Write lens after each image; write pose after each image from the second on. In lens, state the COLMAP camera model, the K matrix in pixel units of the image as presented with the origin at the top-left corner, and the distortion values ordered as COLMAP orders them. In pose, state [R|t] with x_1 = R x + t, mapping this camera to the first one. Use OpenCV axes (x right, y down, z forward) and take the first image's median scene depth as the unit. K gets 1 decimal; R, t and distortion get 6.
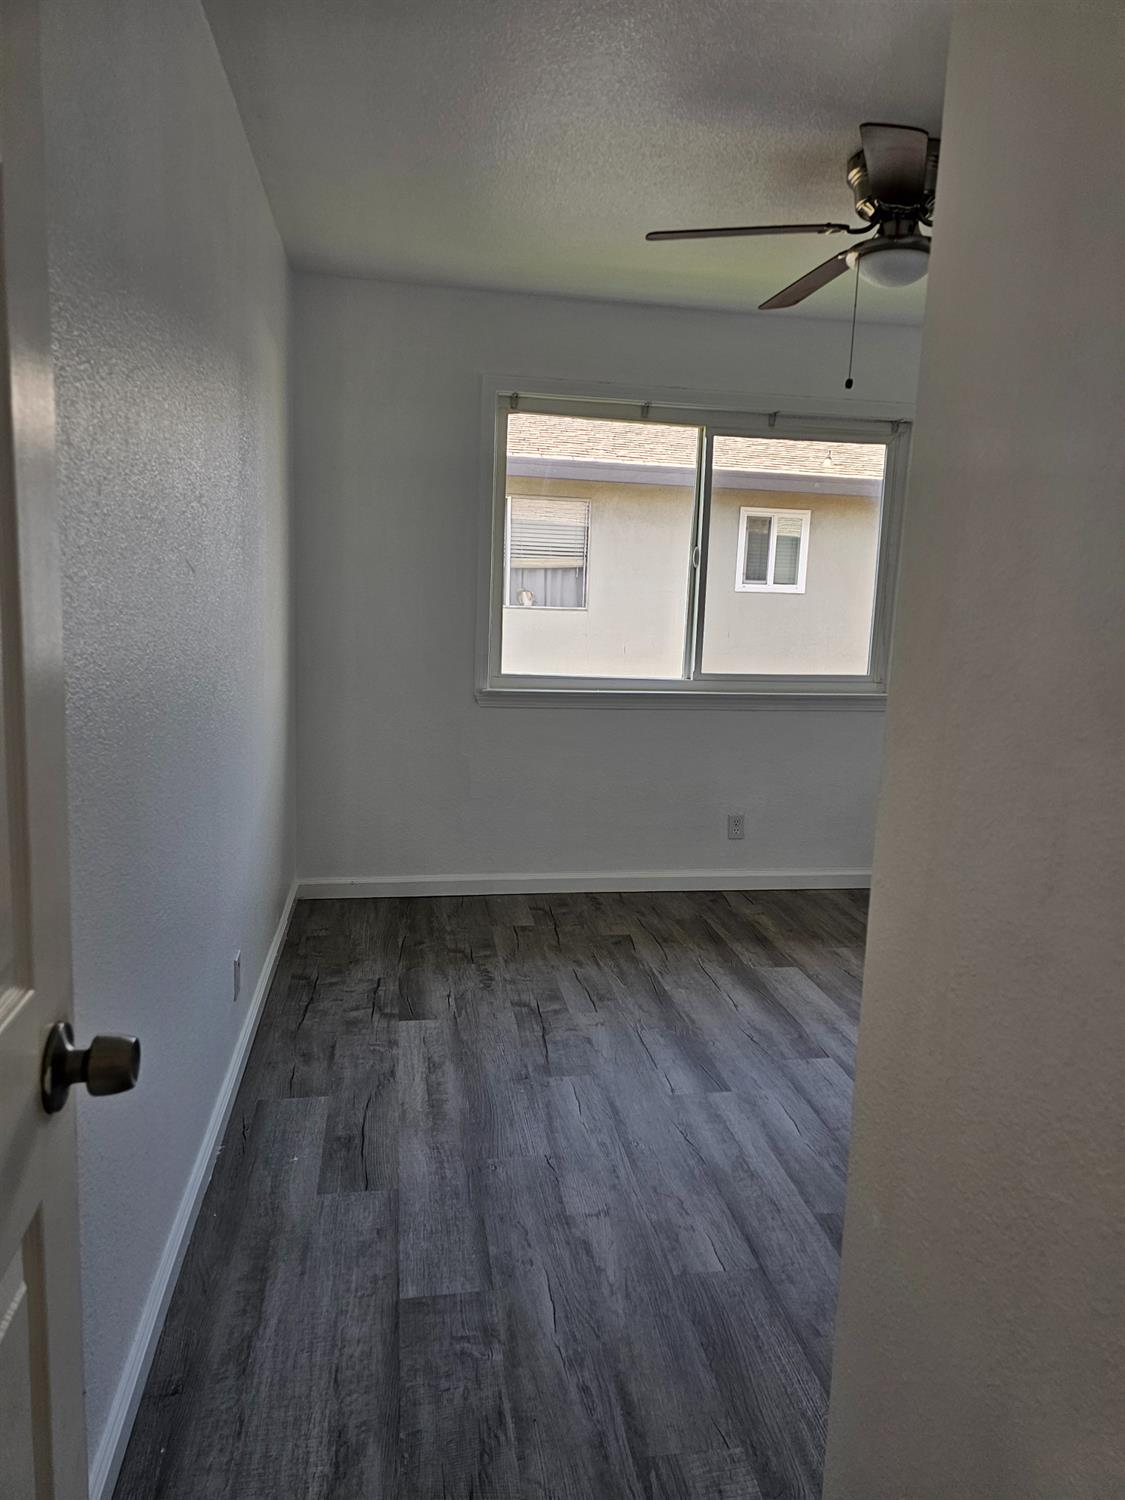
lens RADIAL K [[994.4, 0, 559.1], [0, 994.4, 746.0], [0, 0, 1]] dist [0.067757, -0.044941]
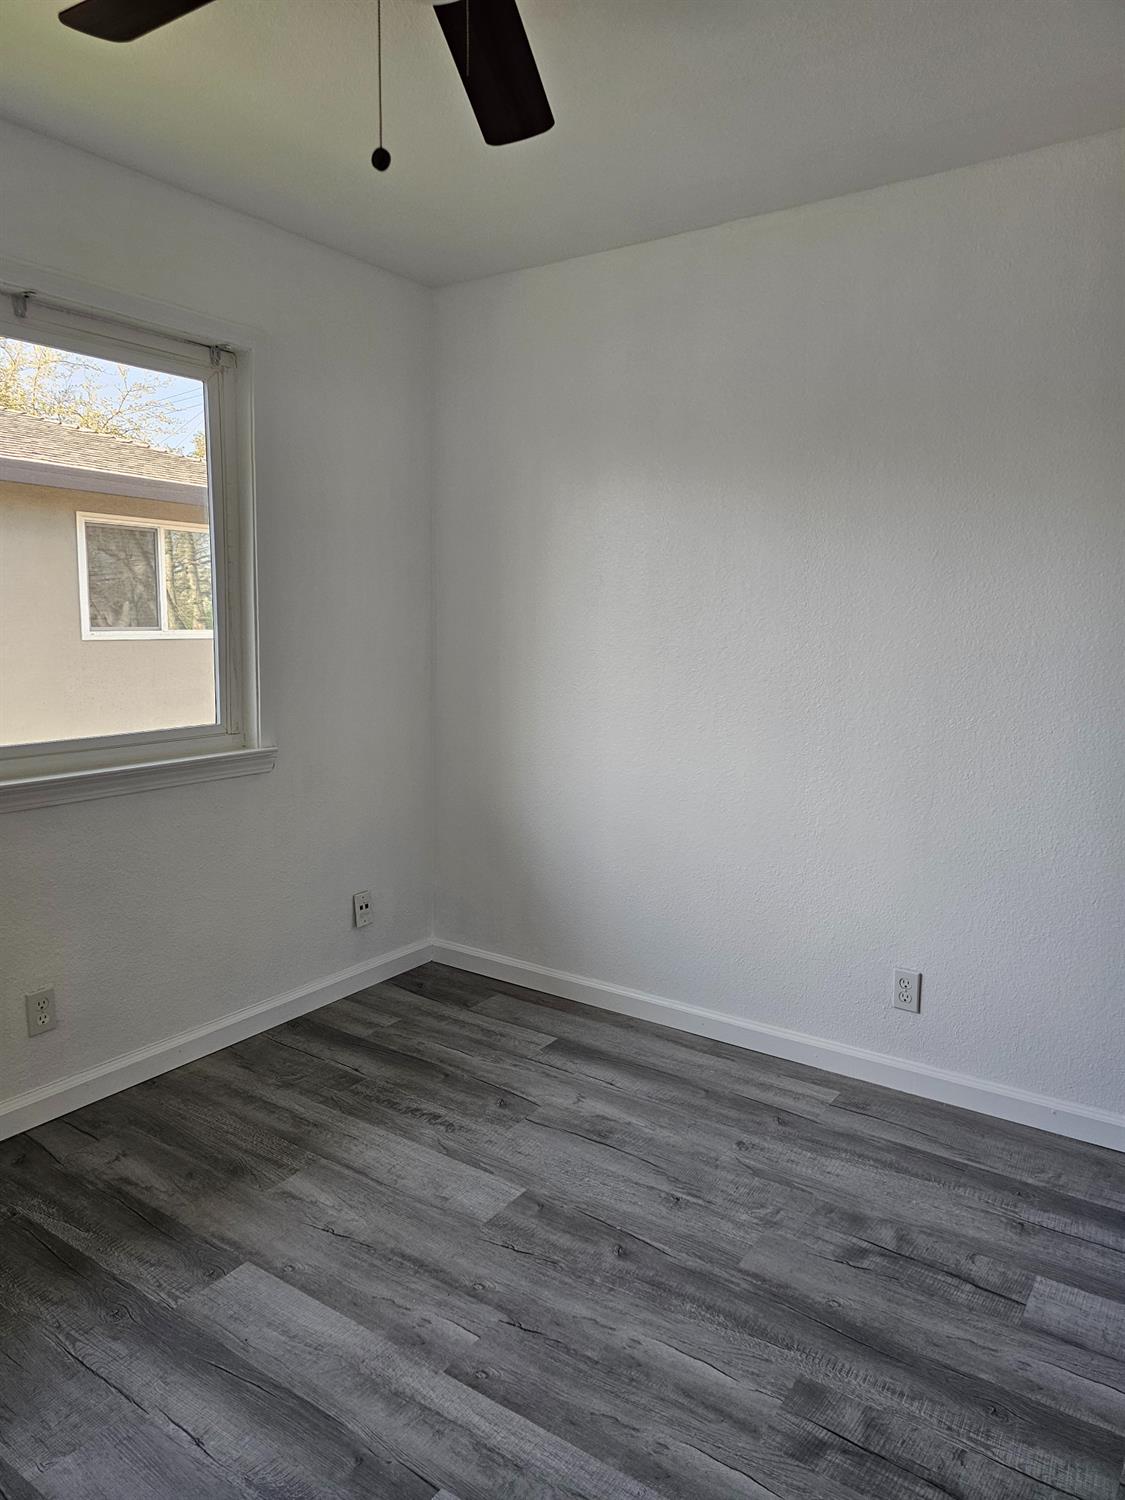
lens RADIAL K [[1016.7, 0, 560.9], [0, 1016.7, 726.7], [0, 0, 1]] dist [0.062948, -0.048947]
pose [[0.699712, -0.111081, 0.705737, -0.015687], [0.133997, 0.990713, 0.023081, -0.062880], [-0.701747, 0.078417, 0.708098, 0.404471]]
